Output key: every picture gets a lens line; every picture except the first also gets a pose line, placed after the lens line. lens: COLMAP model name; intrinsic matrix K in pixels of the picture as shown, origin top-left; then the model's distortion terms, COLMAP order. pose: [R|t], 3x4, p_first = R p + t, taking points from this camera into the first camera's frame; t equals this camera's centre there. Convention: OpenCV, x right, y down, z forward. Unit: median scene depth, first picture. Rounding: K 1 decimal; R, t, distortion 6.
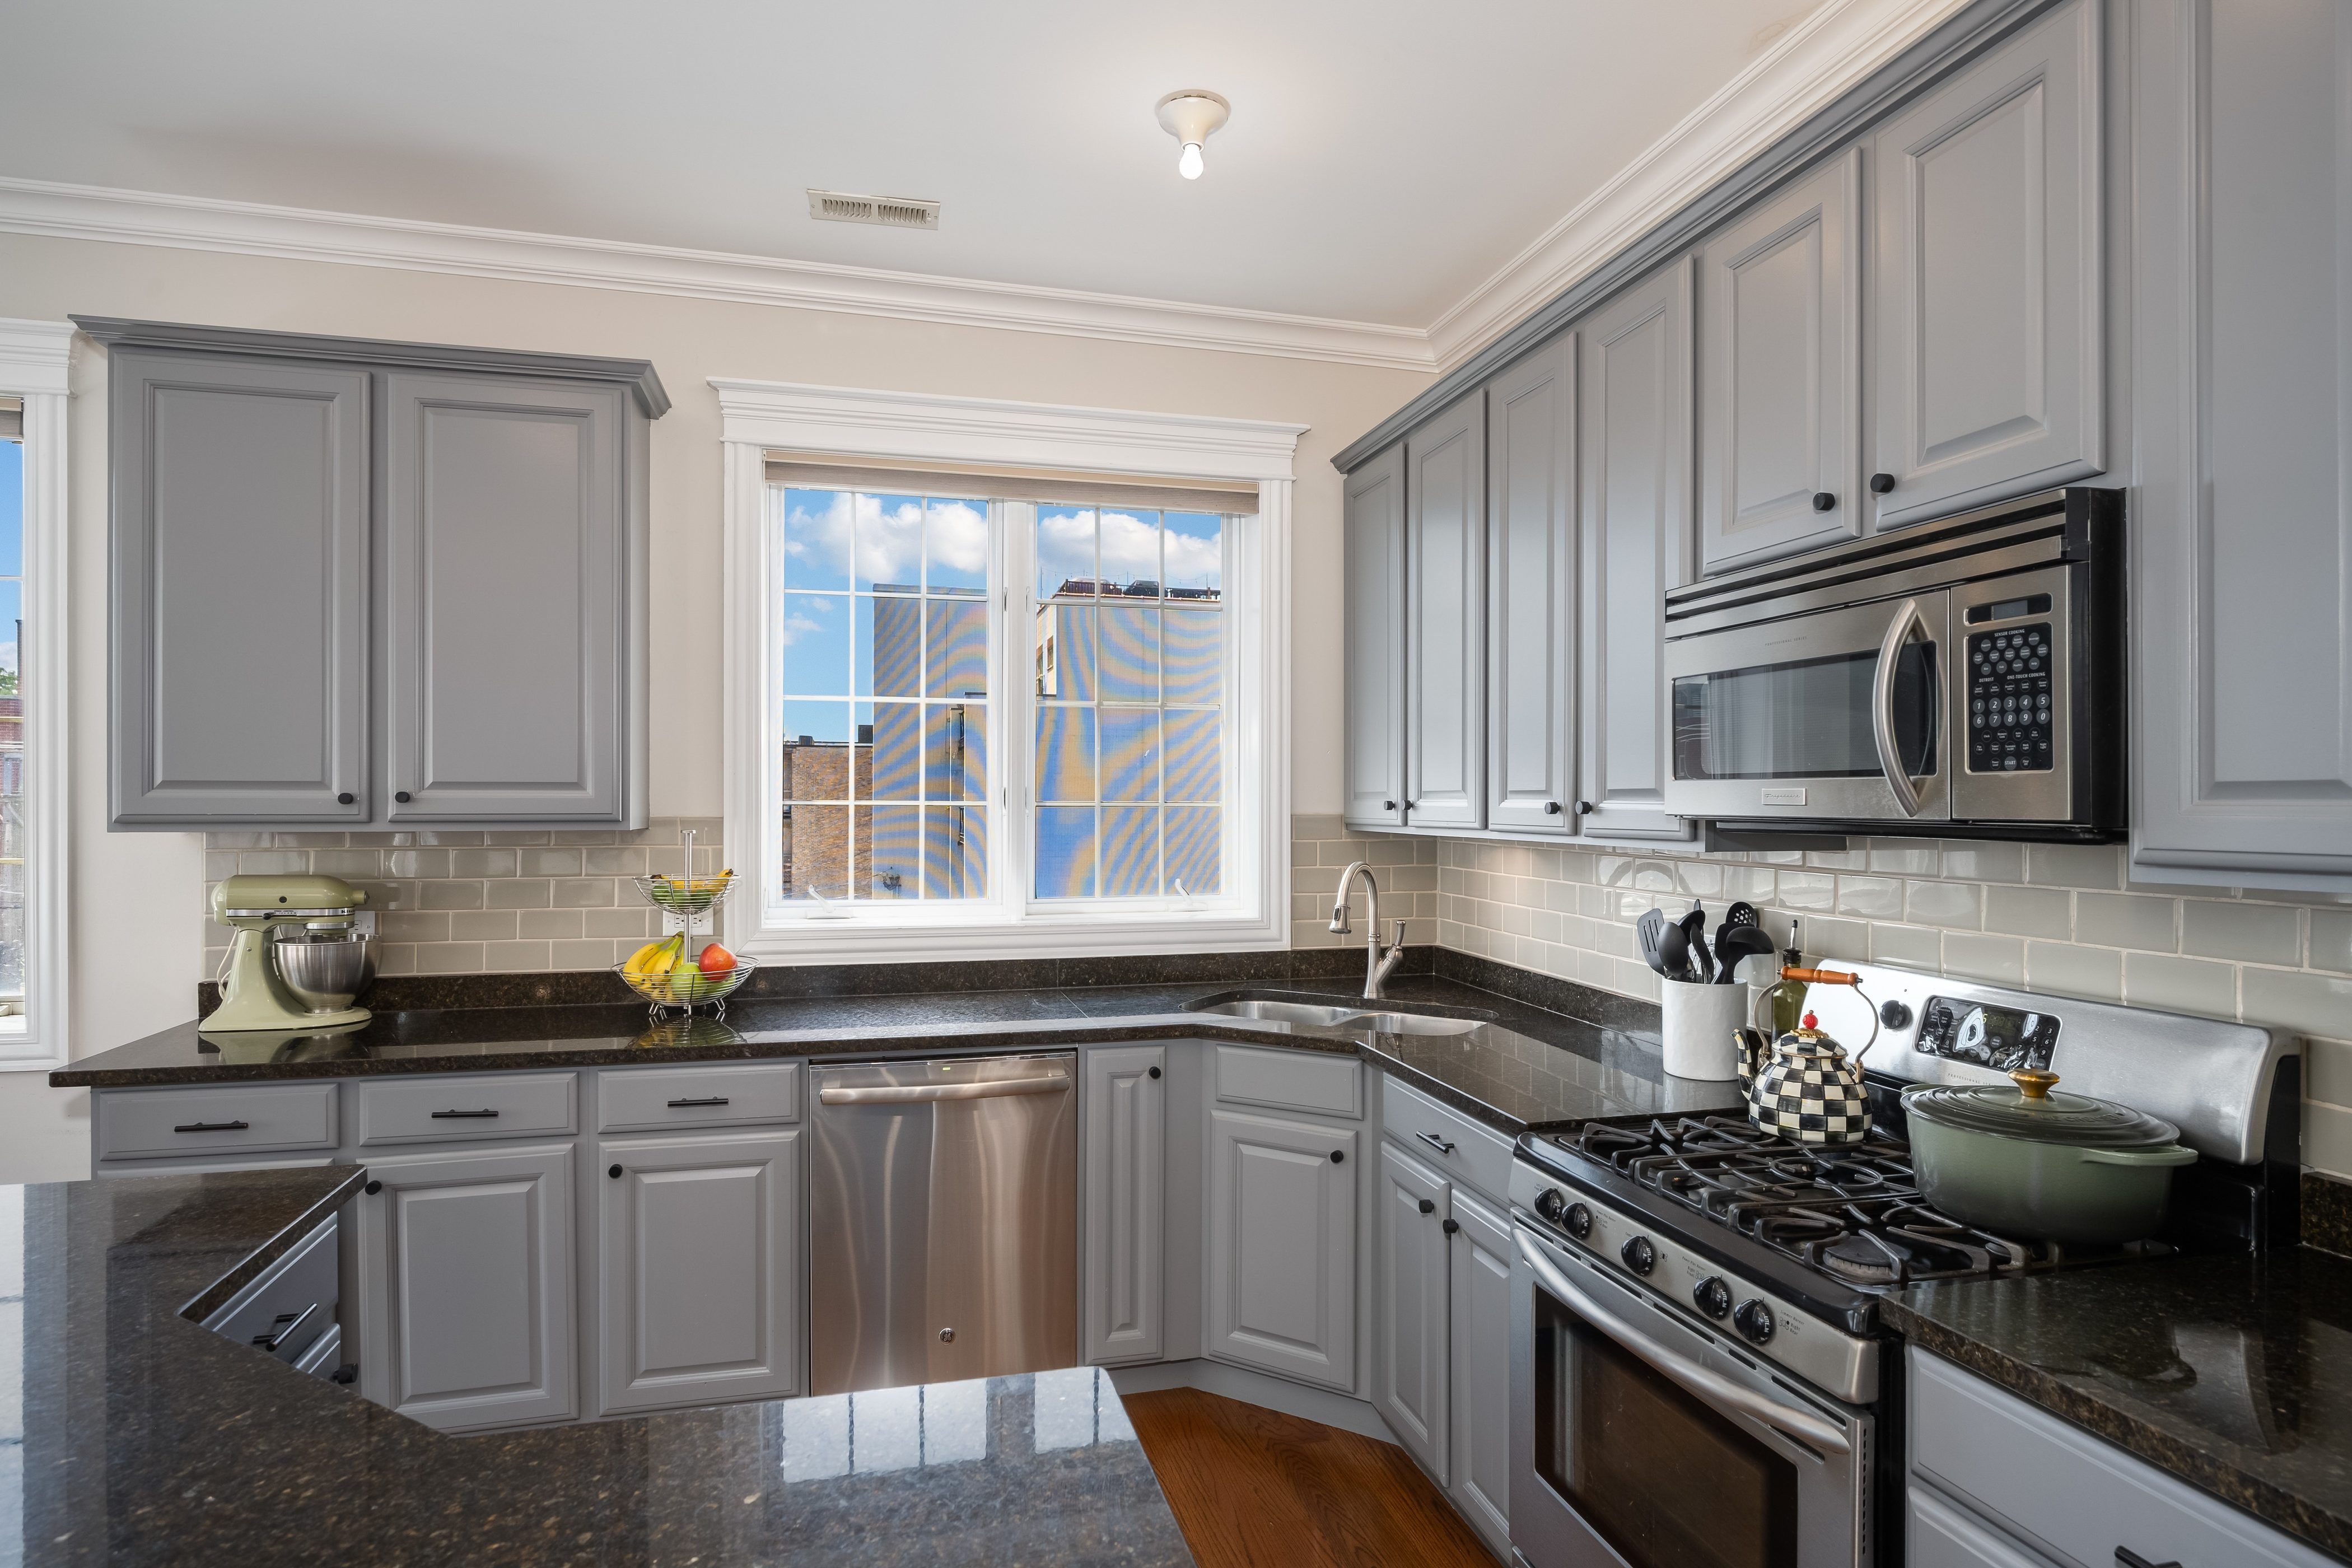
lens RADIAL K [[1285.7, 0, 1180.3], [0, 1285.7, 792.1], [0, 0, 1]] dist [0.003708, -0.000990]
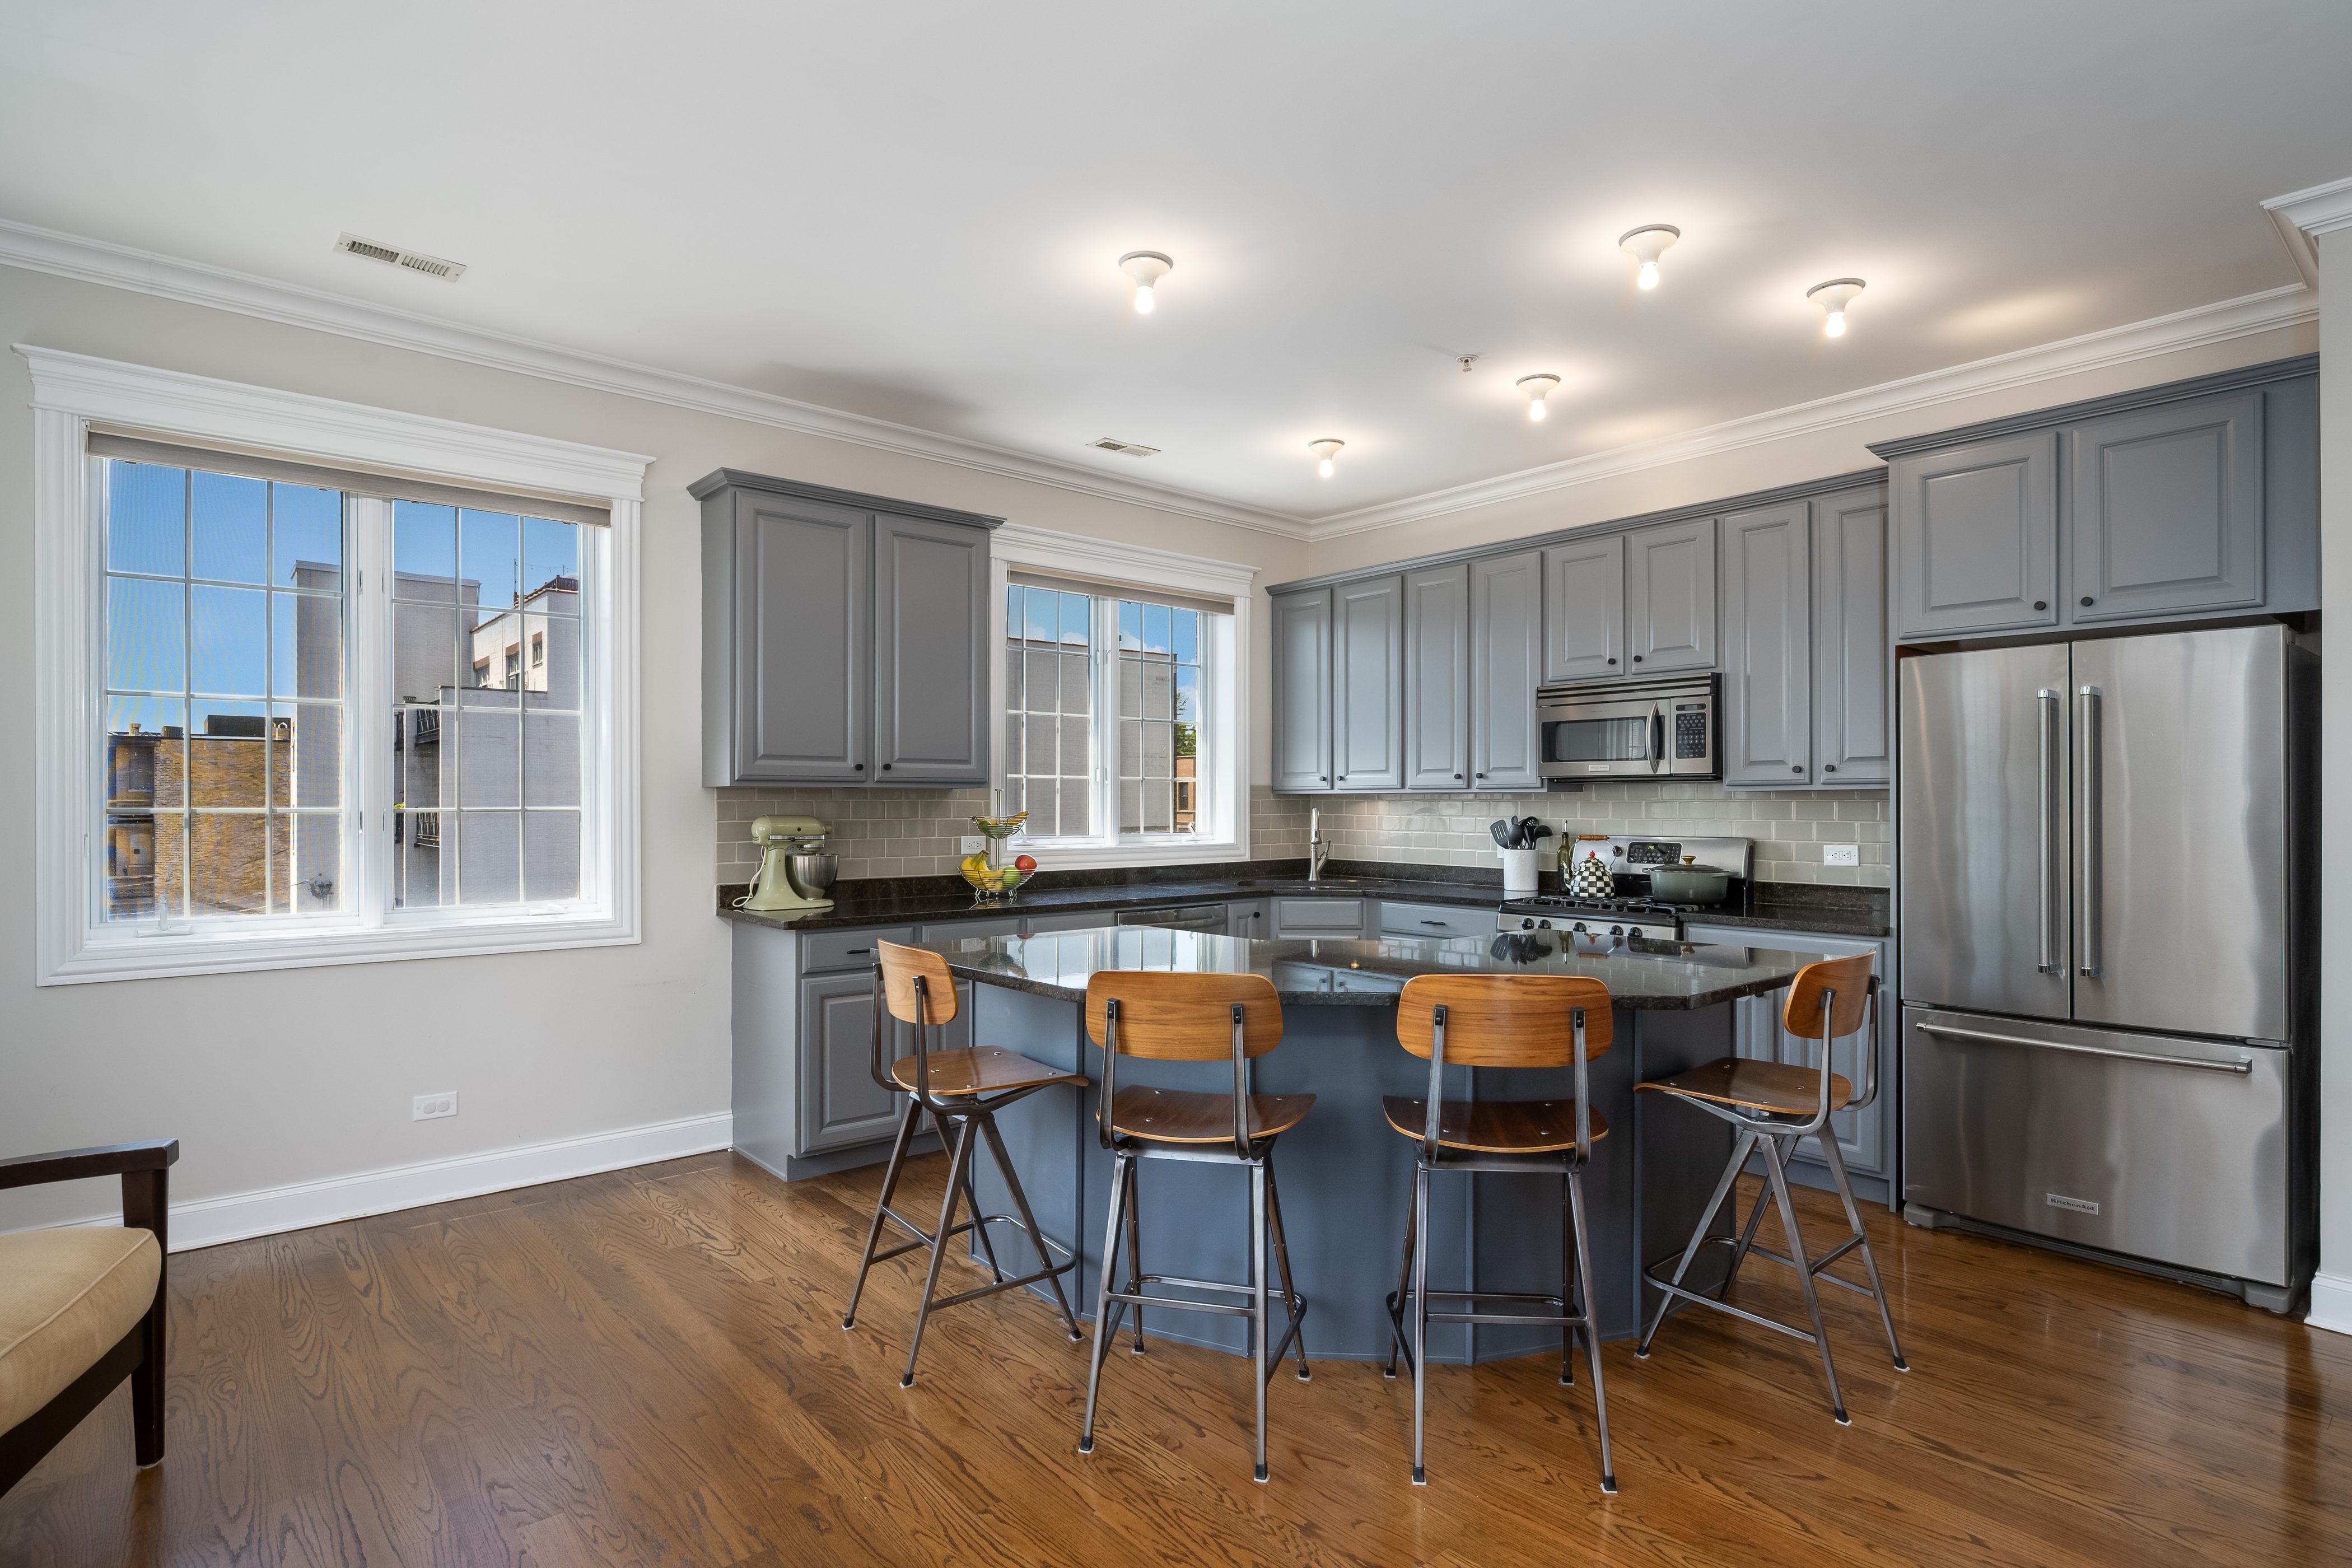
lens RADIAL K [[1200.9, 0, 1182.6], [0, 1200.9, 793.3], [0, 0, 1]] dist [0.000937, 0.000764]
pose [[0.894383, 0.001496, 0.447299, -0.961059], [-0.000929, 0.999998, -0.001487, 0.040378], [-0.447300, 0.000914, 0.894383, -0.581109]]
